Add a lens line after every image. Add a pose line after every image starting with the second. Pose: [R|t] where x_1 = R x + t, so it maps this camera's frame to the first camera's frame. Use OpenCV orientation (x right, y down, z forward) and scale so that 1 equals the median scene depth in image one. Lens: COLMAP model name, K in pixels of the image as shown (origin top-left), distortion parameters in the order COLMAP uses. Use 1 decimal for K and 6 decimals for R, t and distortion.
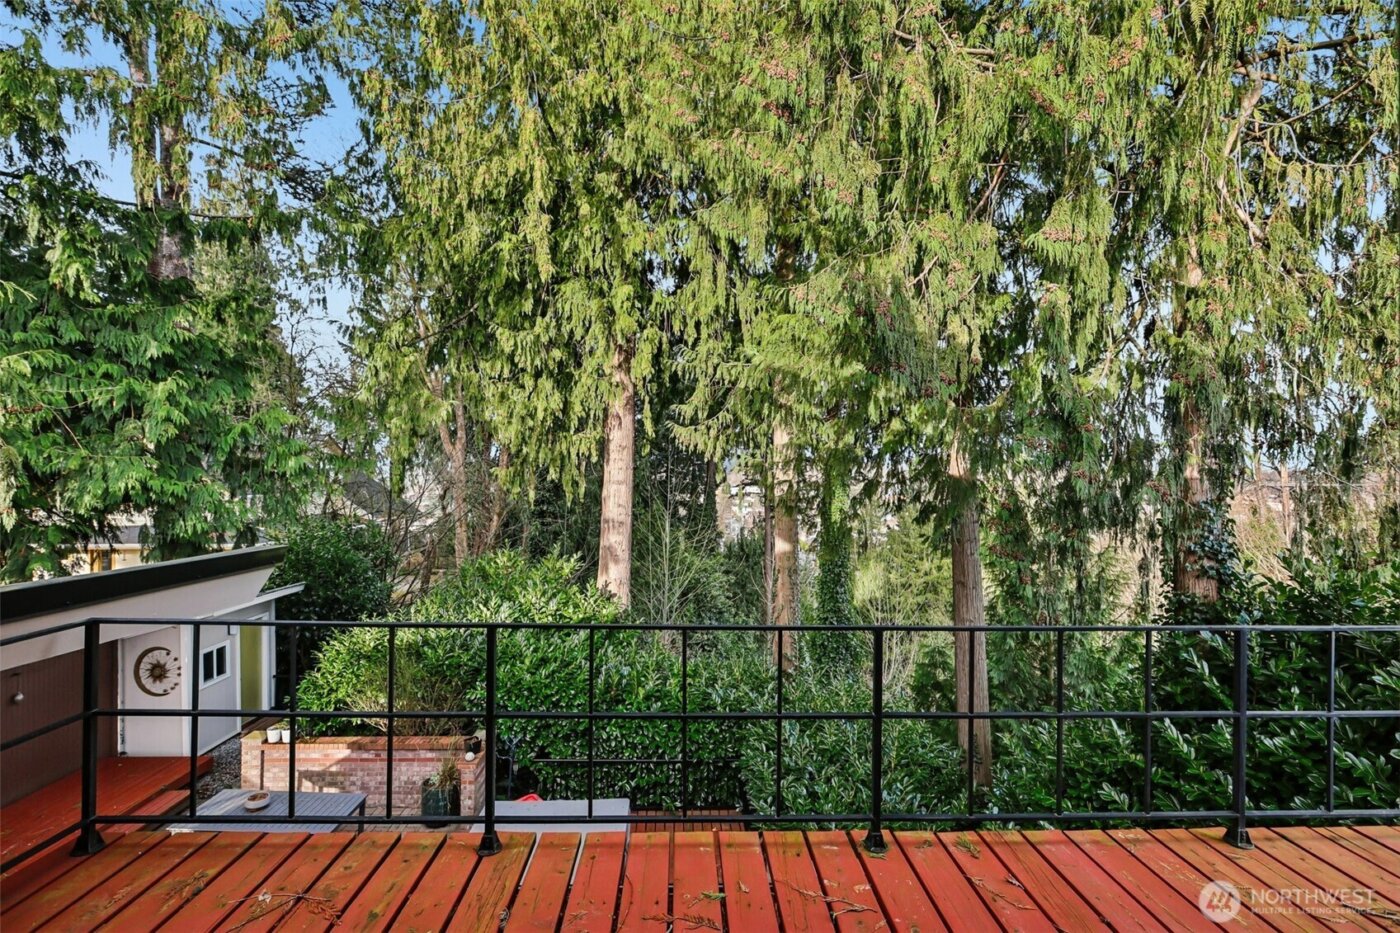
lens RADIAL K [[621.4, 0, 703.1], [0, 621.4, 465.4], [0, 0, 1]] dist [-0.002336, -0.000228]
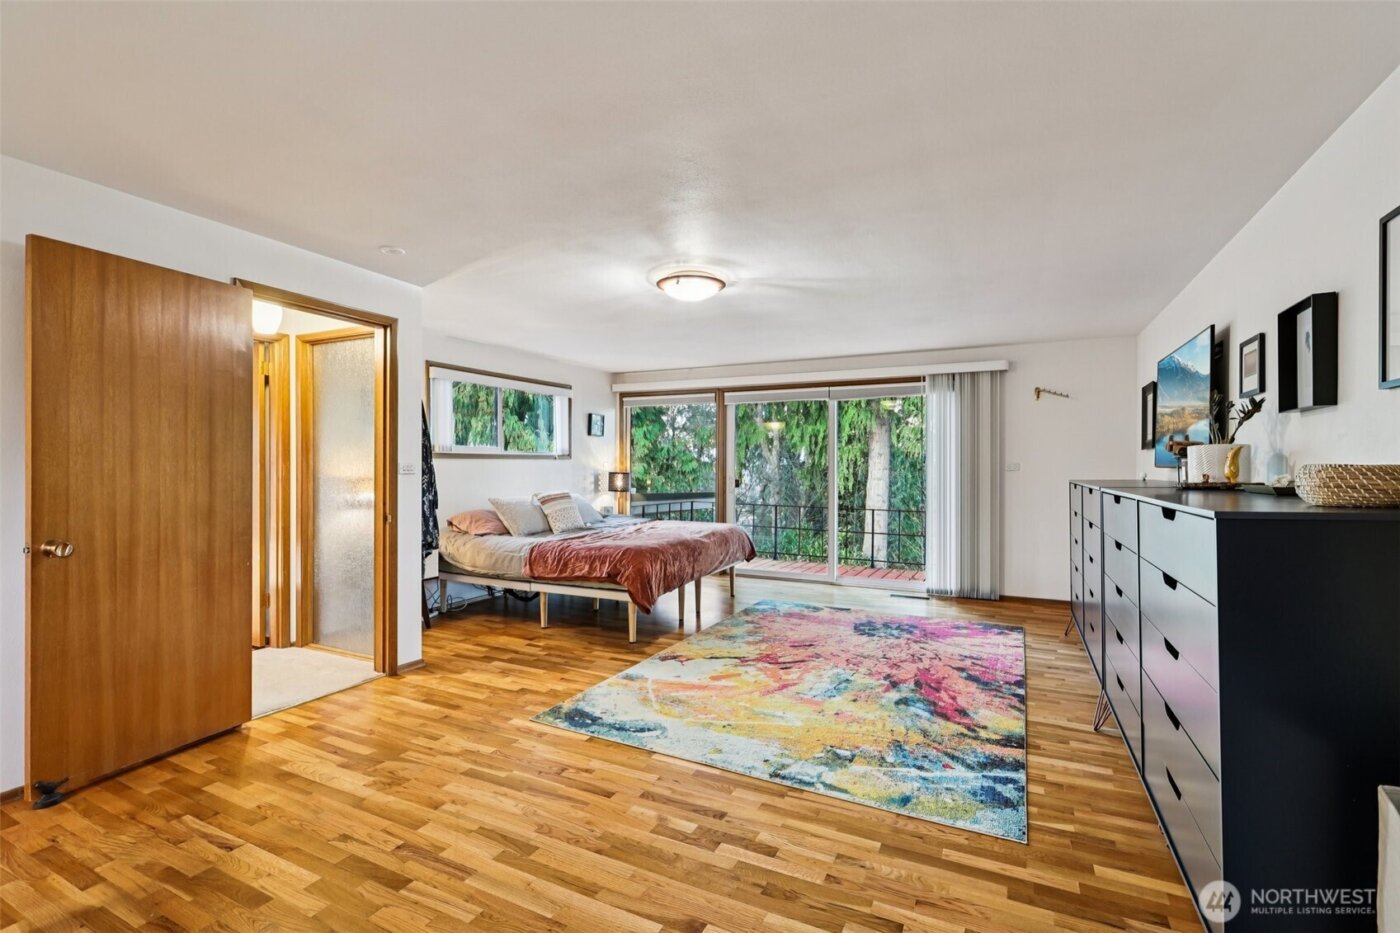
lens RADIAL K [[621.4, 0, 702.4], [0, 621.4, 465.7], [0, 0, 1]] dist [-0.002336, -0.000228]
pose [[0.881346, -0.002782, -0.472464, 0.194089], [0.001224, 0.999993, -0.003605, 0.001490], [0.472471, 0.002599, 0.881343, -0.474983]]
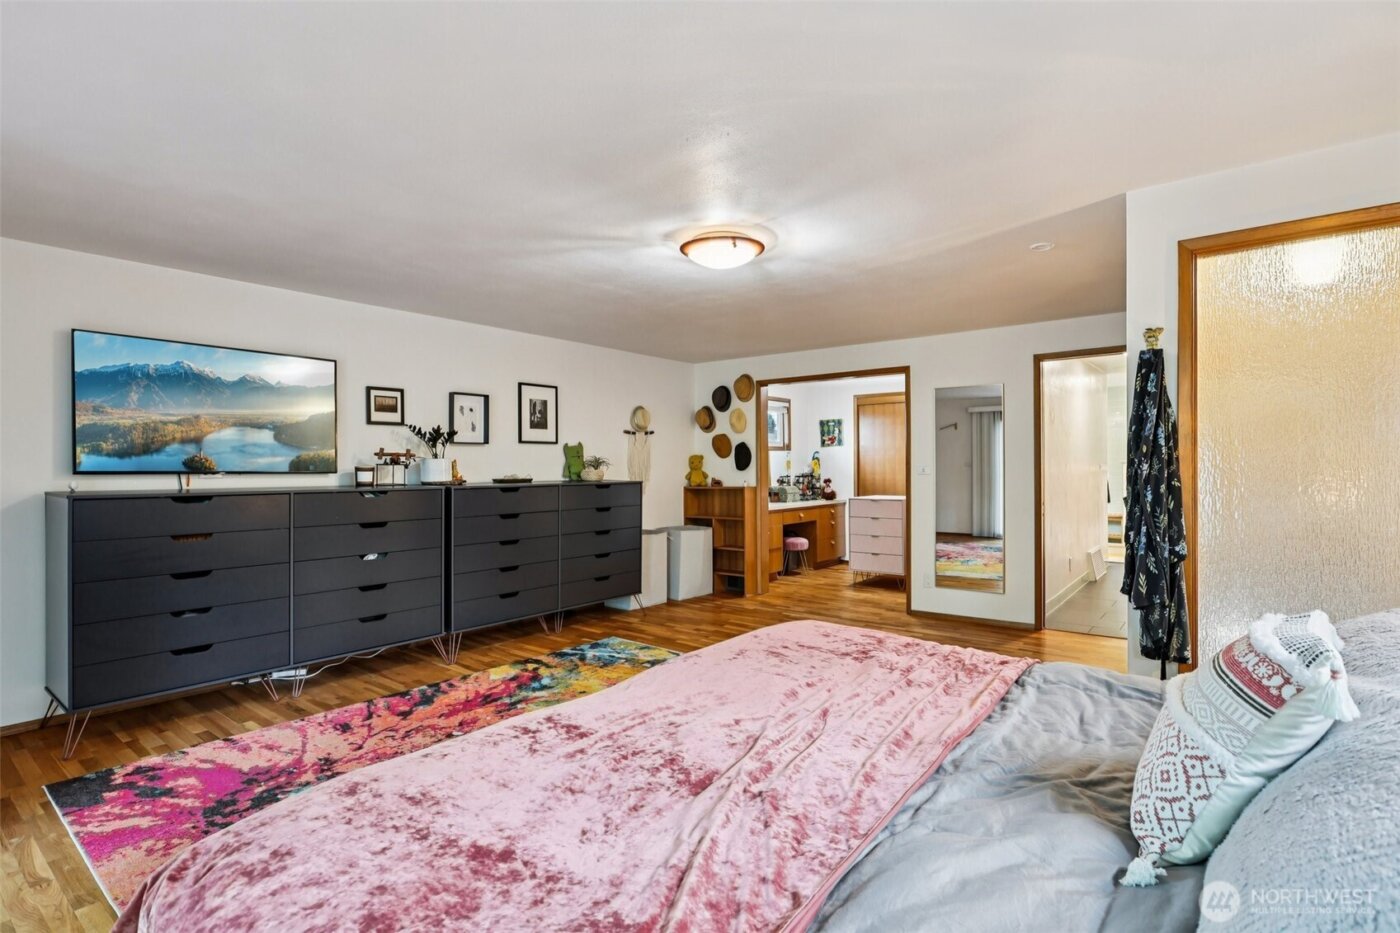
lens RADIAL K [[688.0, 0, 698.3], [0, 688.0, 469.1], [0, 0, 1]] dist [0.001424, 0.000103]
pose [[-0.761450, 0.001111, 0.648222, -1.355547], [0.001671, 0.999999, 0.000249, -0.007901], [-0.648221, 0.001273, -0.761451, 1.862133]]
